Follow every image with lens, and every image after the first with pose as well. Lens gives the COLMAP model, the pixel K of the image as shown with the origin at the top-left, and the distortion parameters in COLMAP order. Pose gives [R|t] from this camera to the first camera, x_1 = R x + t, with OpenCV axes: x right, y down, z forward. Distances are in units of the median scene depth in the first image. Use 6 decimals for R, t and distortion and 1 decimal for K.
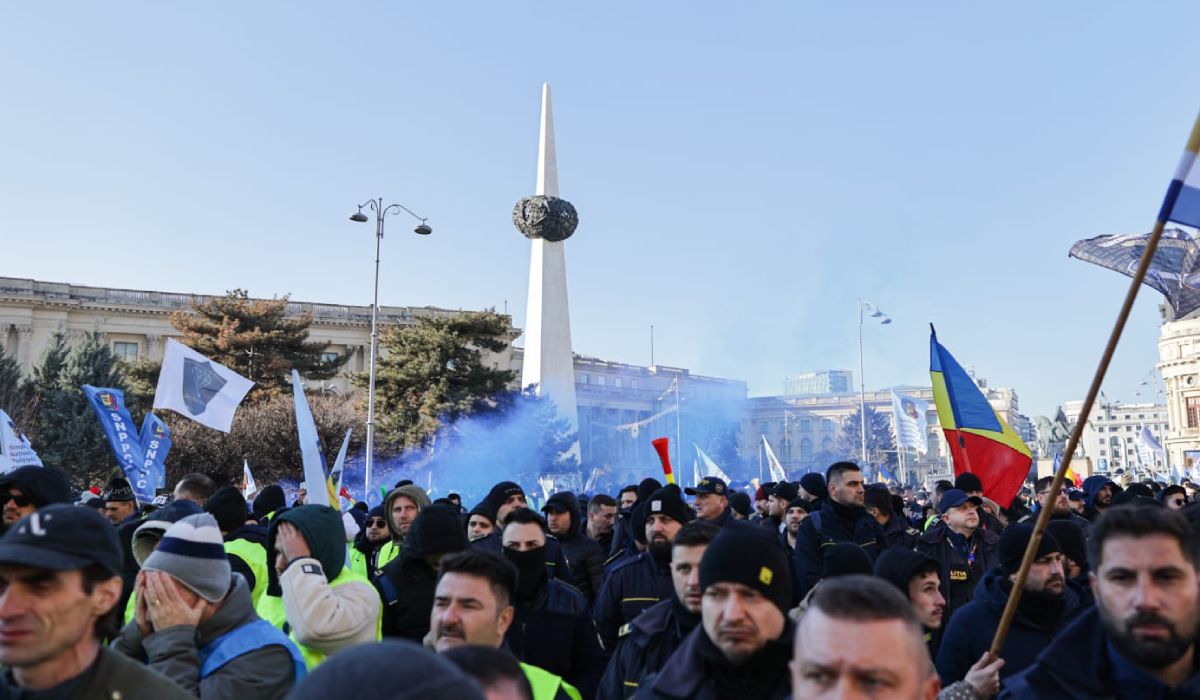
lens RADIAL K [[1010.2, 0, 596.6], [0, 1010.2, 353.8], [0, 0, 1]] dist [0.003369, -0.007978]
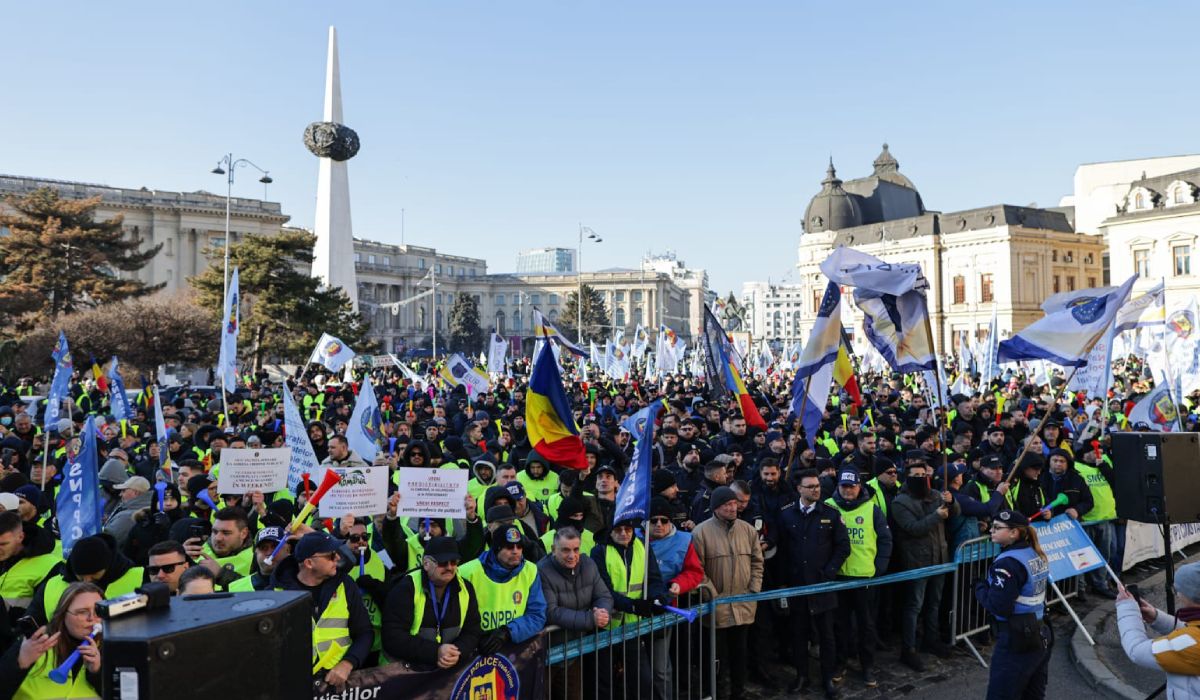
lens RADIAL K [[1010.2, 0, 599.4], [0, 1010.2, 349.4], [0, 0, 1]] dist [0.003369, -0.007978]
pose [[0.963784, -0.001419, 0.266679, -0.064367], [-0.035648, 0.990326, 0.134102, -0.059872], [-0.264289, -0.138752, 0.954410, -0.273140]]
